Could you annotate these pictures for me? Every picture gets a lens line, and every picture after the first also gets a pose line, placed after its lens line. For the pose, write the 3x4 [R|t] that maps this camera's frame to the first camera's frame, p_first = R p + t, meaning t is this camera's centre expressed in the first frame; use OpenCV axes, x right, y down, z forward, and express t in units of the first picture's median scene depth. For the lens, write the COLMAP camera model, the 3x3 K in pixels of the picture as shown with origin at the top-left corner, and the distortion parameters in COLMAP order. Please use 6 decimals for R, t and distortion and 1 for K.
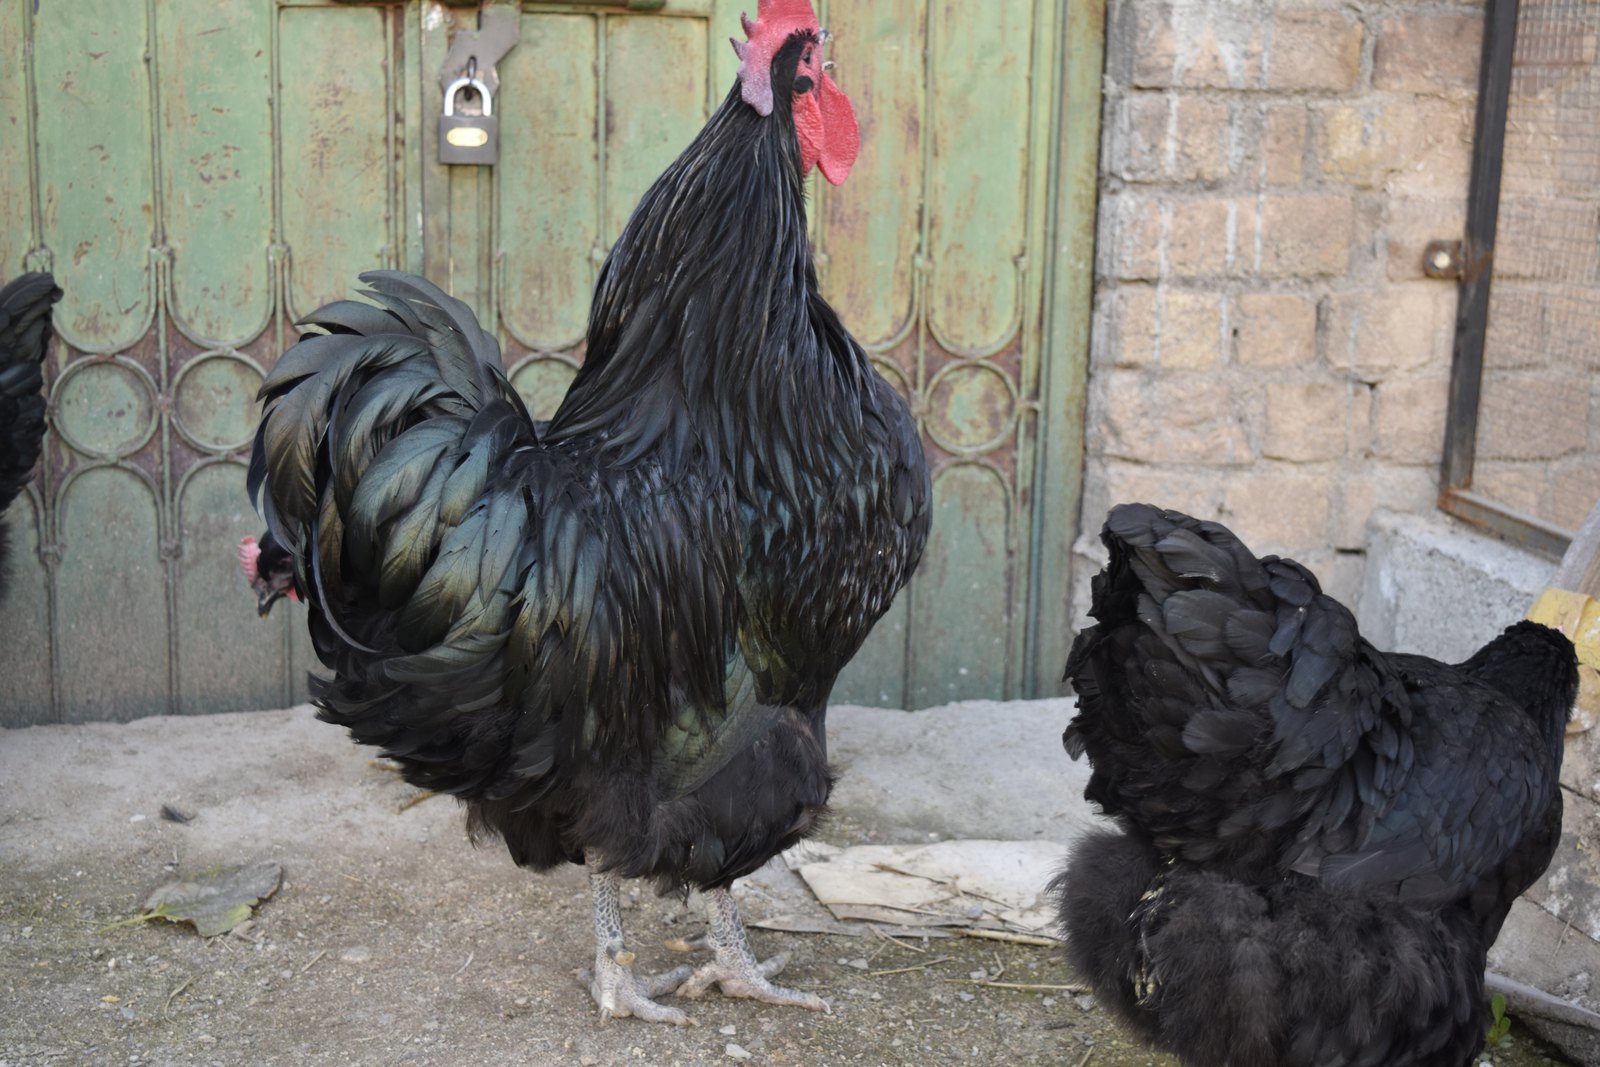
lens RADIAL K [[2112.0, 0, 800.0], [0, 2112.0, 533.5], [0, 0, 1]] dist [-0.049394, 0.017887]
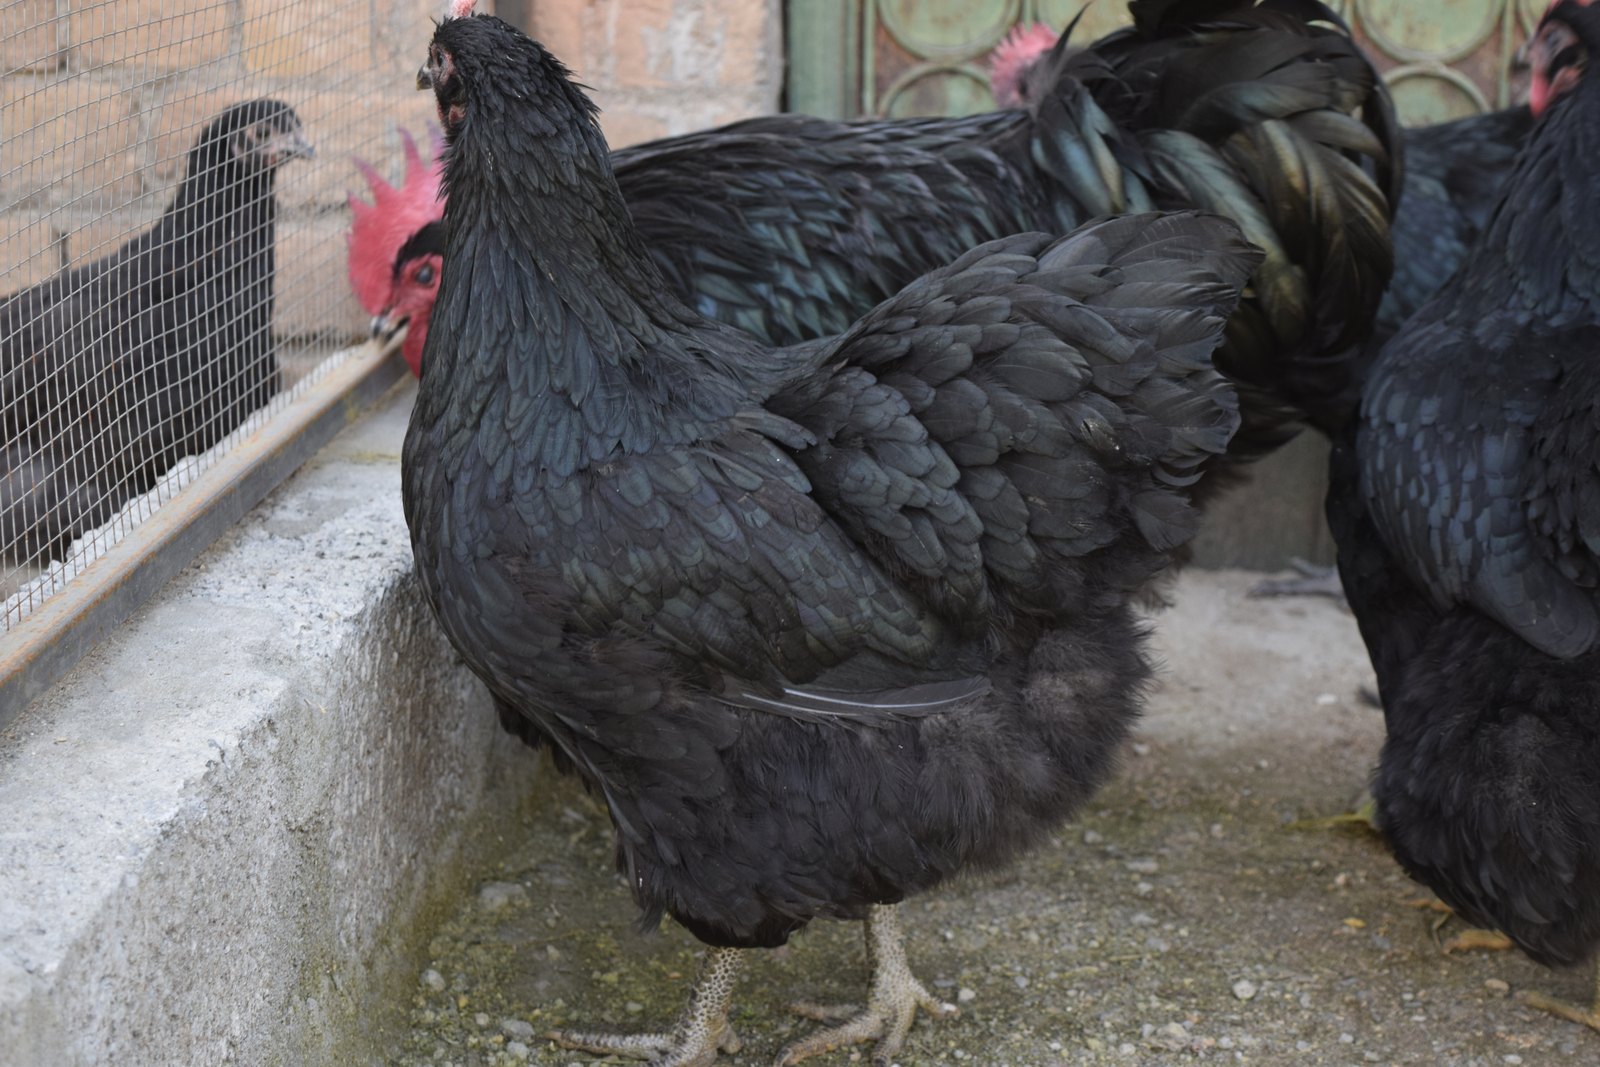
lens RADIAL K [[3403.1, 0, 800.0], [0, 3403.1, 533.5], [0, 0, 1]] dist [-0.055994, 0.213719]
pose [[0.944018, 0.068578, -0.322687, -0.092744], [-0.049859, 0.996578, 0.065932, 0.006075], [0.326104, -0.046152, 0.944207, -0.165919]]
